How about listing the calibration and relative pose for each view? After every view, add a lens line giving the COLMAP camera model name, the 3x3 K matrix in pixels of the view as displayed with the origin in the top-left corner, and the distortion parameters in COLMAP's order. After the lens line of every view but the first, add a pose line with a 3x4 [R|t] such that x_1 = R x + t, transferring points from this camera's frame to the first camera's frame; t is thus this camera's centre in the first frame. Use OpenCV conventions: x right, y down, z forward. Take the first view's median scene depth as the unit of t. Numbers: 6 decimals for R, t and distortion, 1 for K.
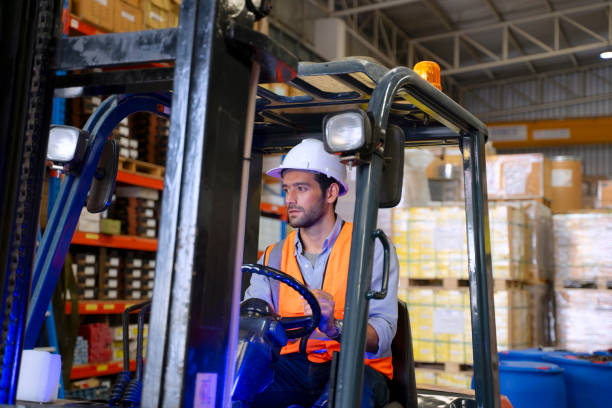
lens RADIAL K [[965.2, 0, 306.0], [0, 965.2, 204.0], [0, 0, 1]] dist [0.157271, 0.030931]
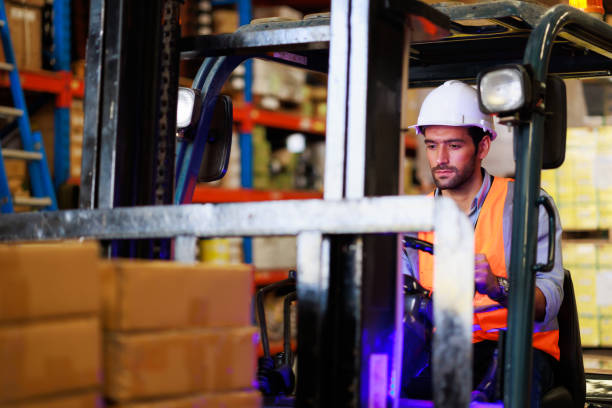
lens RADIAL K [[1531.7, 0, 306.0], [0, 1531.7, 204.0], [0, 0, 1]] dist [0.001017, 0.439564]
pose [[0.997968, -0.036485, -0.052237, -0.053581], [0.039609, 0.997409, 0.060060, -0.045721], [0.049910, -0.062007, 0.996827, -0.334203]]
